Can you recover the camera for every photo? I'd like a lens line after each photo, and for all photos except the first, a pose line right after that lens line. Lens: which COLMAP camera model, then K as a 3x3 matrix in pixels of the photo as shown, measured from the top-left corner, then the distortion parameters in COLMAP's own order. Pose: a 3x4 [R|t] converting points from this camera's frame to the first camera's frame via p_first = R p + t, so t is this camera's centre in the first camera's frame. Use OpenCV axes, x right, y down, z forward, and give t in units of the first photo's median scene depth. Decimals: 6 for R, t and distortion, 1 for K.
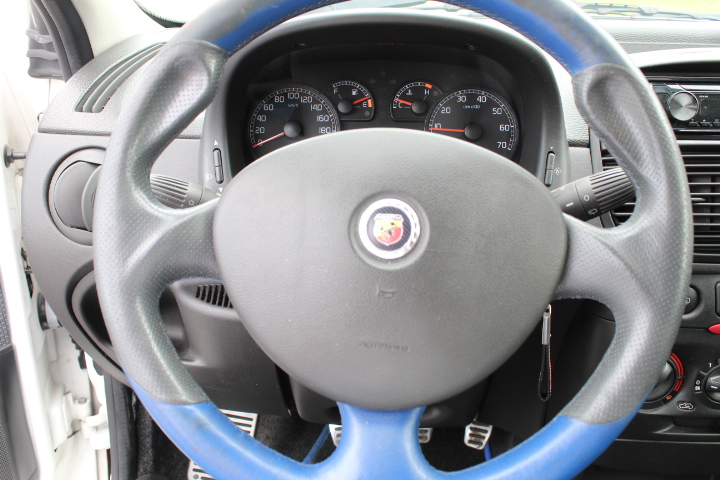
lens RADIAL K [[675.2, 0, 360.0], [0, 675.2, 240.0], [0, 0, 1]] dist [-0.157784, 0.172846]
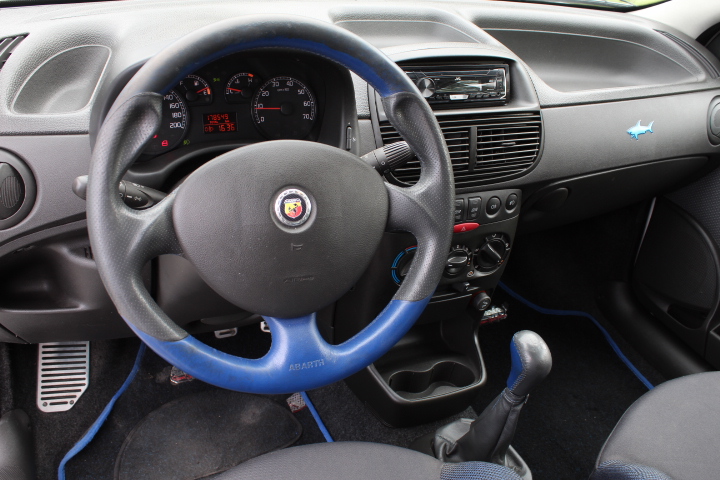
lens RADIAL K [[675.2, 0, 360.0], [0, 675.2, 240.0], [0, 0, 1]] dist [-0.157784, 0.172846]
pose [[0.893940, -0.142786, 0.424833, -0.314402], [0.068526, 0.980293, 0.185283, -0.141078], [-0.442916, -0.136519, 0.886108, -0.315388]]
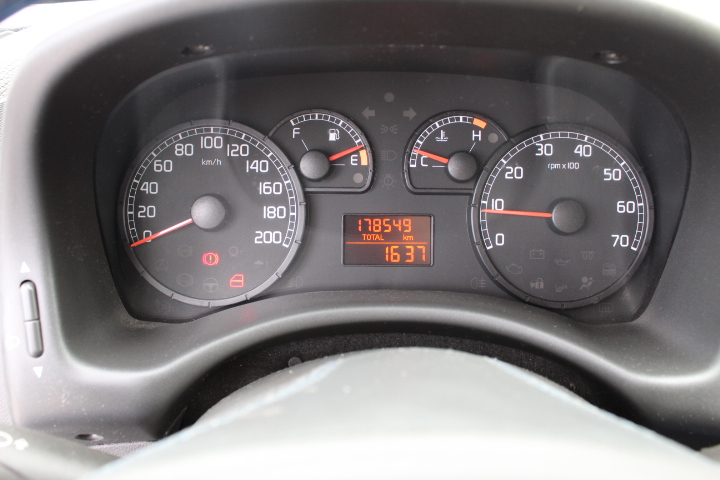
lens RADIAL K [[675.2, 0, 360.0], [0, 675.2, 240.0], [0, 0, 1]] dist [-0.157784, 0.172846]
pose [[0.999637, -0.001707, 0.026871, -0.001974], [0.000828, 0.999465, 0.032686, -0.159445], [-0.026912, -0.032651, 0.999104, 0.495662]]
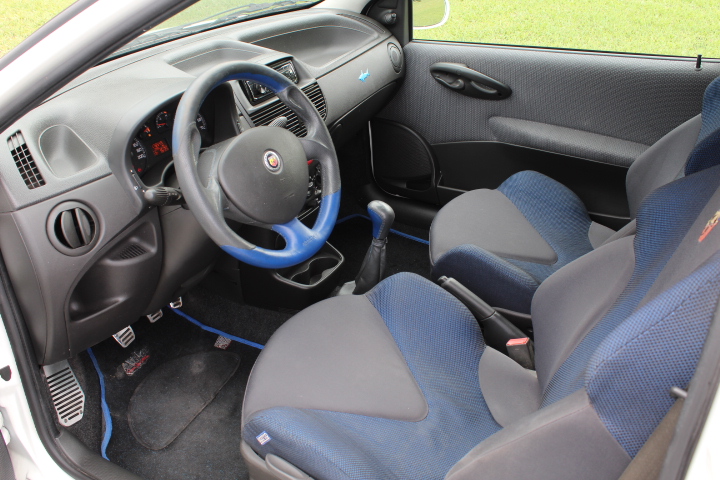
lens RADIAL K [[675.2, 0, 360.0], [0, 675.2, 240.0], [0, 0, 1]] dist [-0.157784, 0.172846]
pose [[0.471889, -0.439610, 0.764241, -1.332481], [0.357799, 0.887720, 0.289711, -0.260718], [-0.805792, 0.136733, 0.576197, -0.585625]]
